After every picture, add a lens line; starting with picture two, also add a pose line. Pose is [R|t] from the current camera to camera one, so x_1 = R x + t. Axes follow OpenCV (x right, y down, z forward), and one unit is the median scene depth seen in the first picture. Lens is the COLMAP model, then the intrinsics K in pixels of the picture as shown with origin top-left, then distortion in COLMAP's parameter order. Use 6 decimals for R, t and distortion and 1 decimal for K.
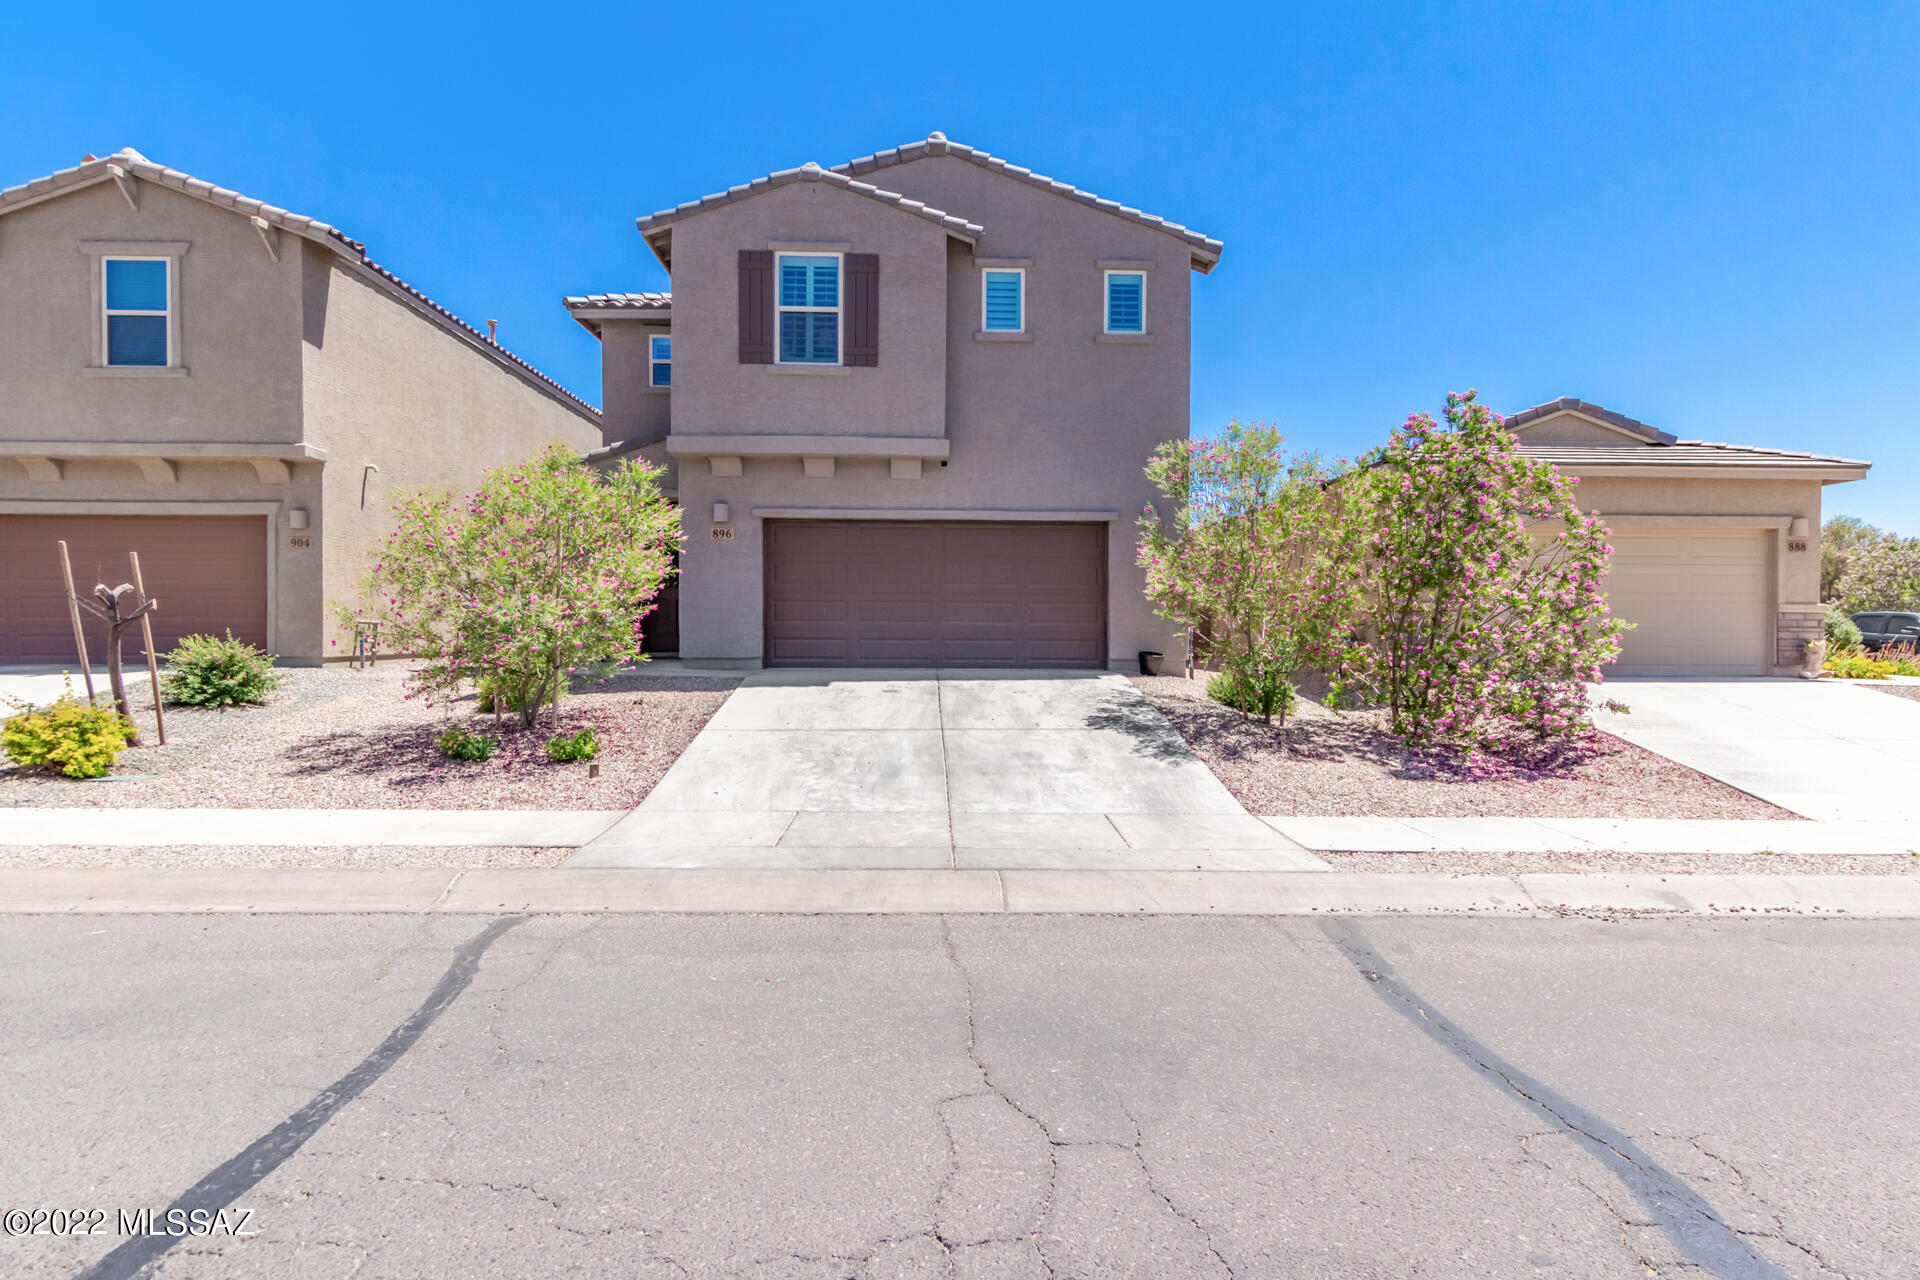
lens RADIAL K [[1115.1, 0, 978.7], [0, 1115.1, 639.2], [0, 0, 1]] dist [0.015632, -0.005791]
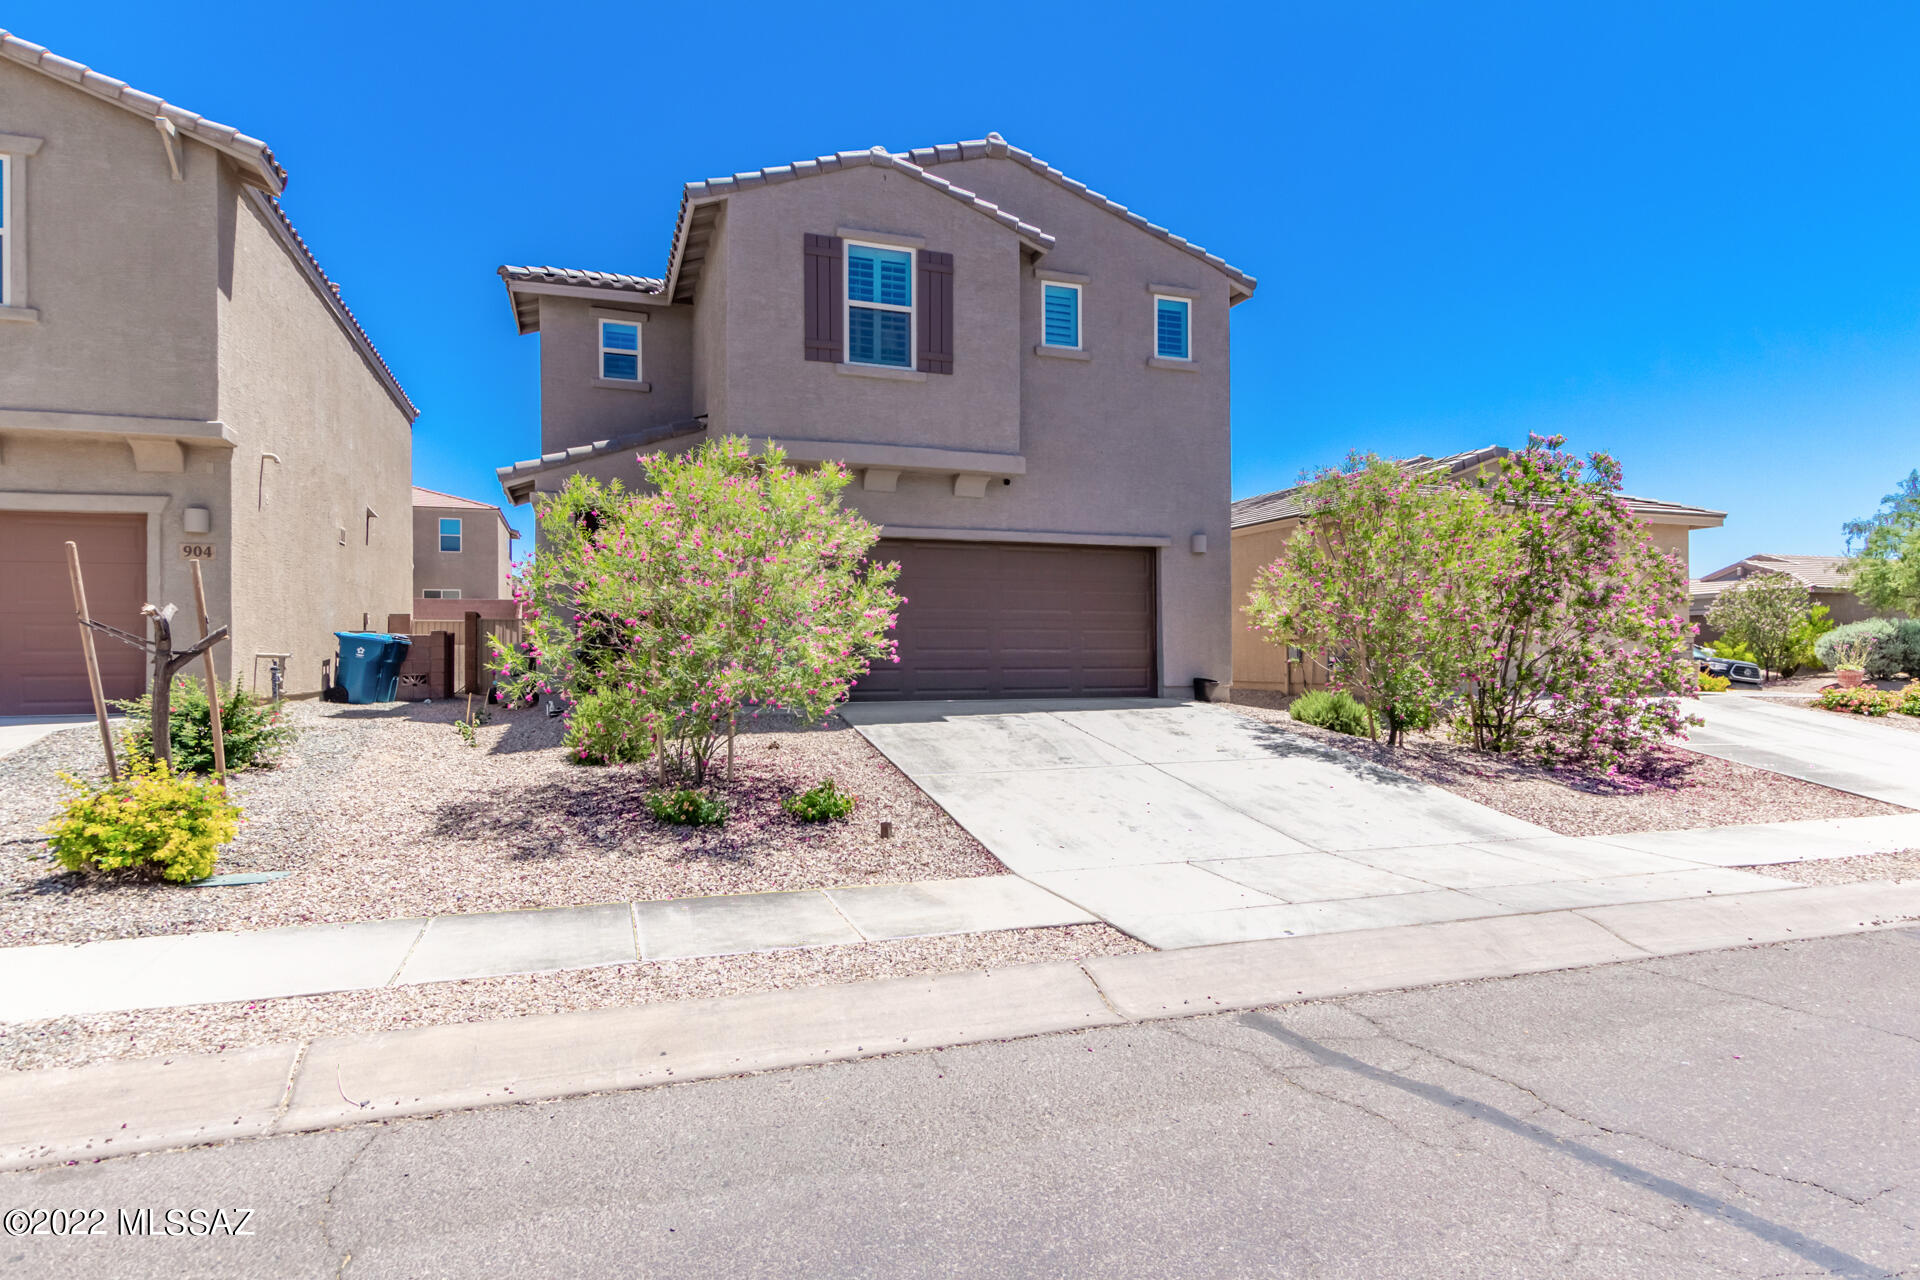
lens RADIAL K [[1115.1, 0, 967.9], [0, 1115.1, 639.7], [0, 0, 1]] dist [0.015632, -0.005791]
pose [[0.948291, -0.003710, 0.317381, -0.367565], [0.011298, 0.999693, -0.022069, -0.003841], [-0.317202, 0.024514, 0.948041, 0.122071]]
